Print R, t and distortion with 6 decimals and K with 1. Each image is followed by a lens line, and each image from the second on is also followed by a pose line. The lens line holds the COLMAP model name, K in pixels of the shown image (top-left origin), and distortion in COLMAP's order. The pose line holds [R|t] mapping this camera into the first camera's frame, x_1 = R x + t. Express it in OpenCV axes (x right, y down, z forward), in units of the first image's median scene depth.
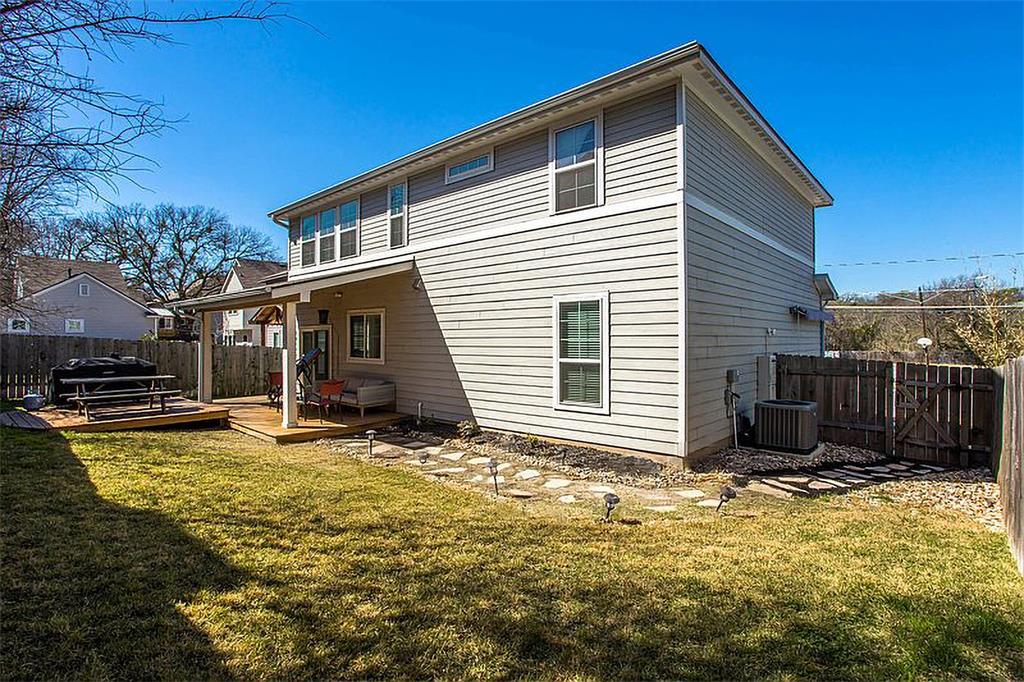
lens RADIAL K [[489.3, 0, 513.5], [0, 489.3, 339.4], [0, 0, 1]] dist [-0.037805, 0.000788]
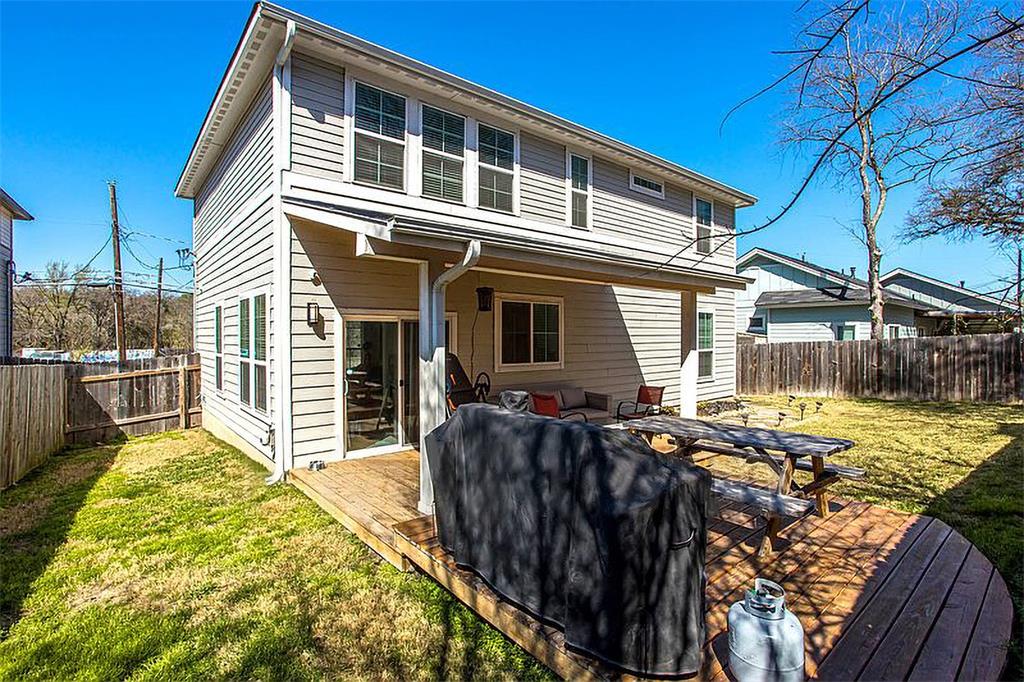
lens RADIAL K [[489.3, 0, 513.9], [0, 489.3, 337.9], [0, 0, 1]] dist [-0.037805, 0.000788]
pose [[0.160701, -0.008316, 0.986968, -1.091924], [-0.002596, 0.999957, 0.008848, -0.005505], [-0.987000, -0.003984, 0.160673, 0.968489]]
